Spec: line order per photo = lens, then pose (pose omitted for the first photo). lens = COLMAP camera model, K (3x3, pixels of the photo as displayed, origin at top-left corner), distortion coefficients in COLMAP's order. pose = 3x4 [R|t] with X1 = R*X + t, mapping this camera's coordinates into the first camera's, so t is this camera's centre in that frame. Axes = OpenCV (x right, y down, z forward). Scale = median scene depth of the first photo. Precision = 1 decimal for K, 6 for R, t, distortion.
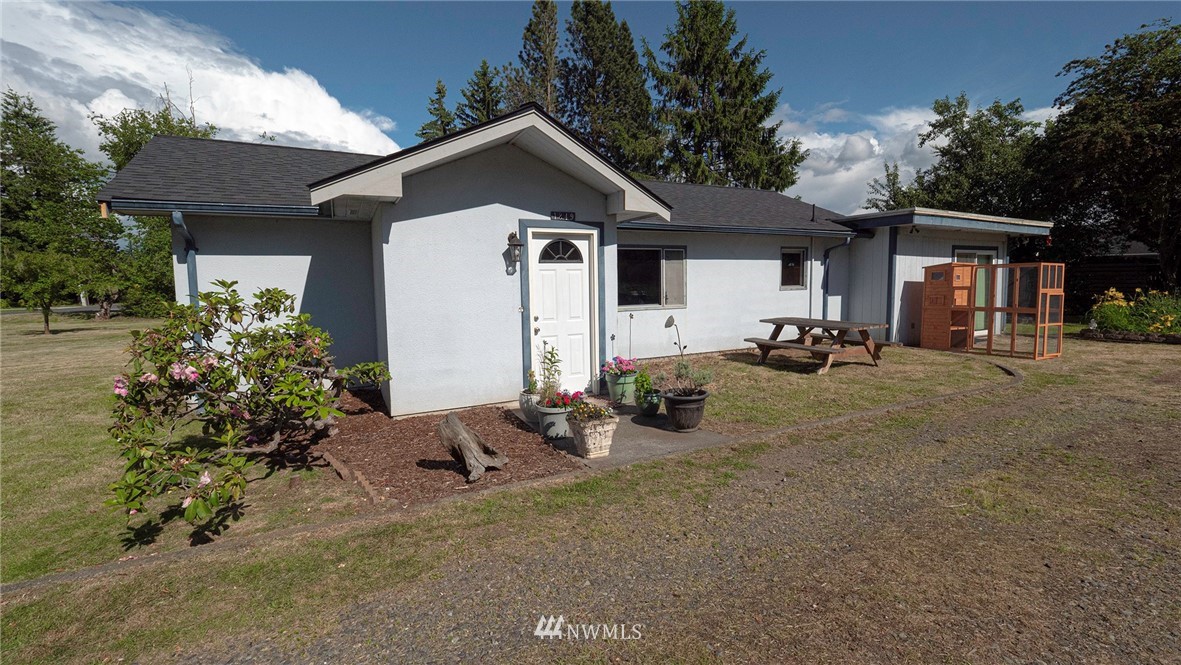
lens RADIAL K [[496.4, 0, 586.0], [0, 496.4, 322.2], [0, 0, 1]] dist [-0.001676, -0.000364]
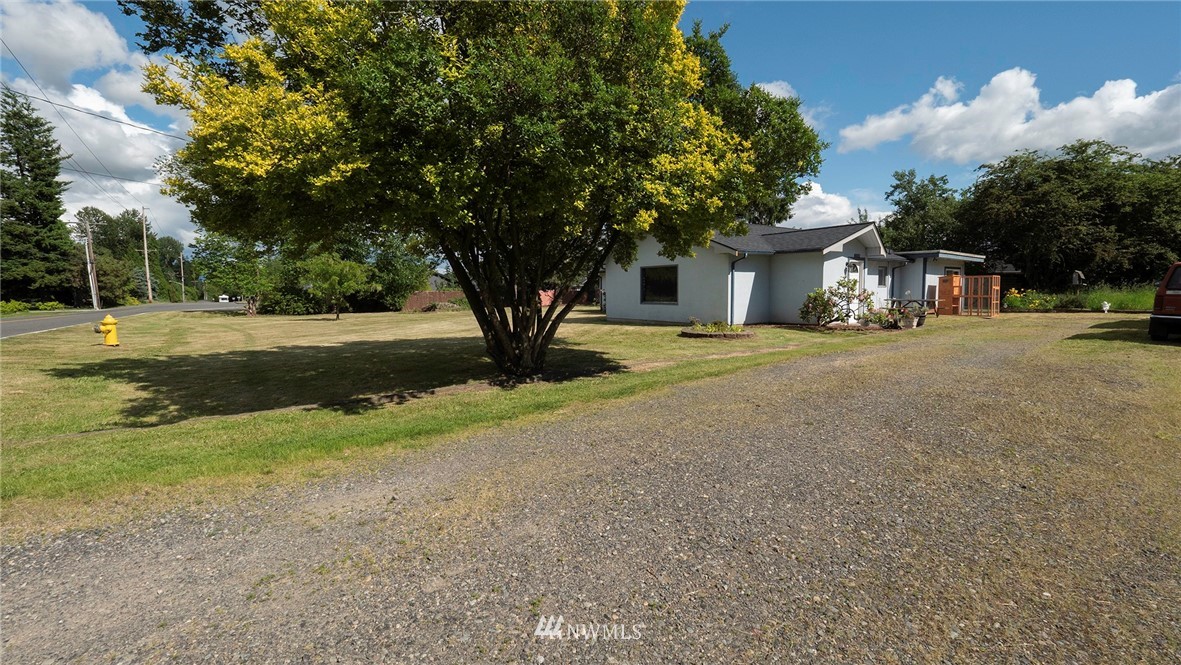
lens RADIAL K [[496.4, 0, 586.0], [0, 496.4, 322.2], [0, 0, 1]] dist [-0.001676, -0.000364]
pose [[0.987566, -0.002837, 0.157182, -0.894210], [0.005957, 0.999794, -0.019383, 0.089541], [-0.157094, 0.020078, 0.987379, -0.668639]]
